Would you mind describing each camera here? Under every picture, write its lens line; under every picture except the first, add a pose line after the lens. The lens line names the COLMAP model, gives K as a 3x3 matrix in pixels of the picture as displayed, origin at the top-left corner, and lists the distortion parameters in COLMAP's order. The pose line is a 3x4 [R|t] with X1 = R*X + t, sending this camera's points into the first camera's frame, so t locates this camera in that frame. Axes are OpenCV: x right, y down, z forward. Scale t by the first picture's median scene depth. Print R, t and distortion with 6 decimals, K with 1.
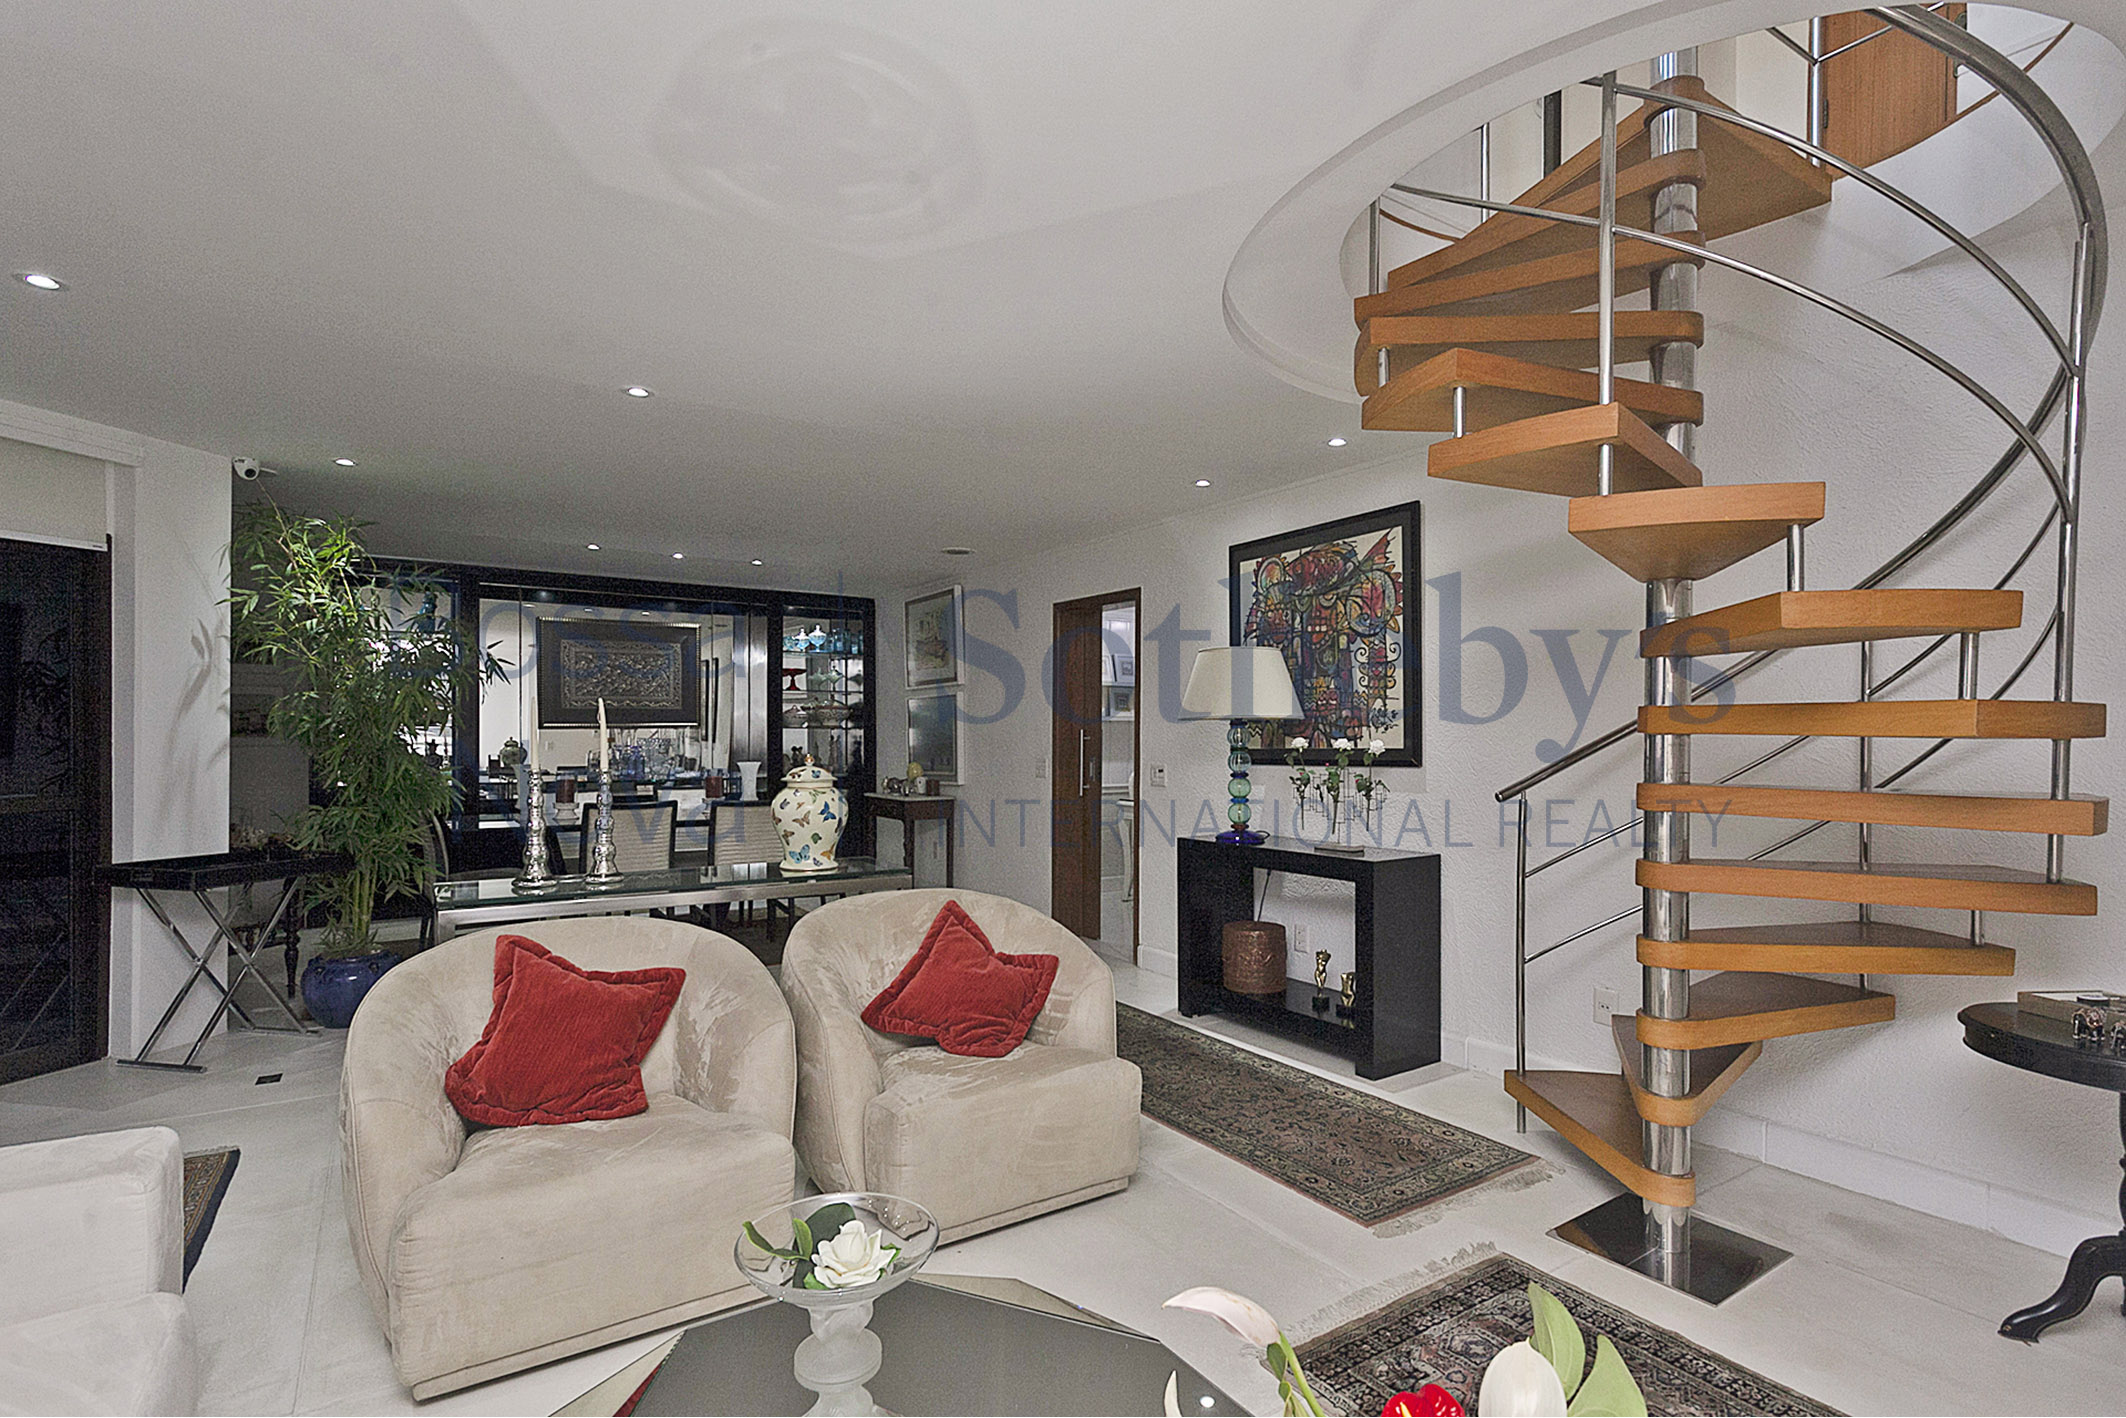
lens RADIAL K [[1034.0, 0, 1065.7], [0, 1034.0, 738.8], [0, 0, 1]] dist [0.003378, 0.001217]
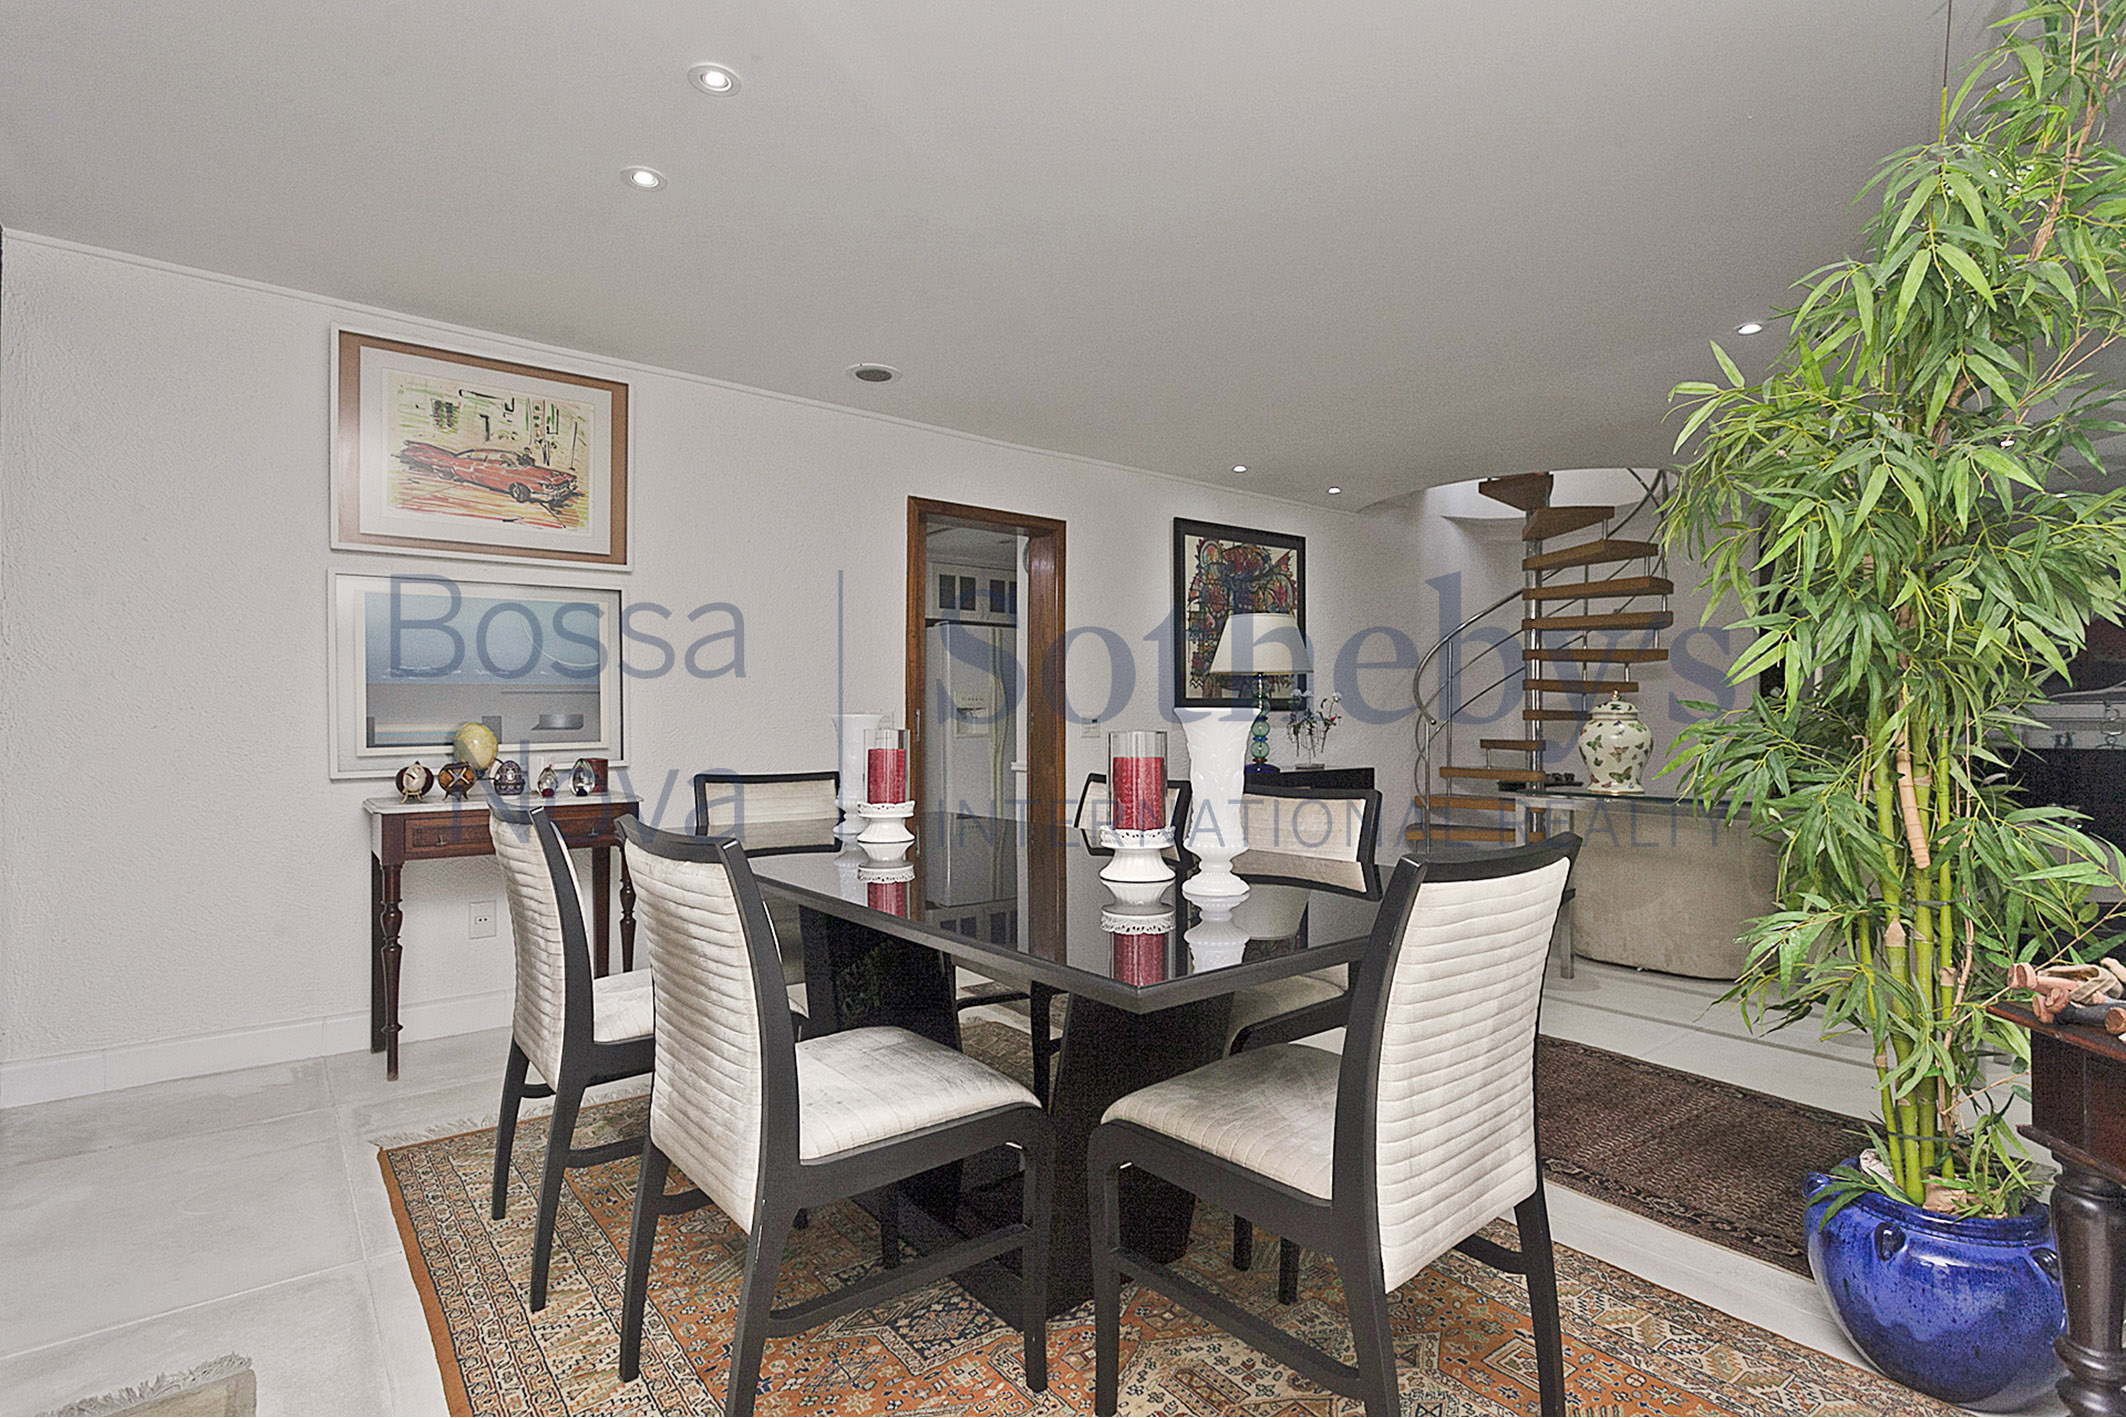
lens RADIAL K [[1034.0, 0, 1065.7], [0, 1034.0, 738.8], [0, 0, 1]] dist [0.003378, 0.001217]
pose [[-0.090802, -0.015489, 0.995748, -1.133447], [0.003779, 0.999866, 0.015898, 0.042030], [-0.995862, 0.005207, -0.090732, 1.464098]]
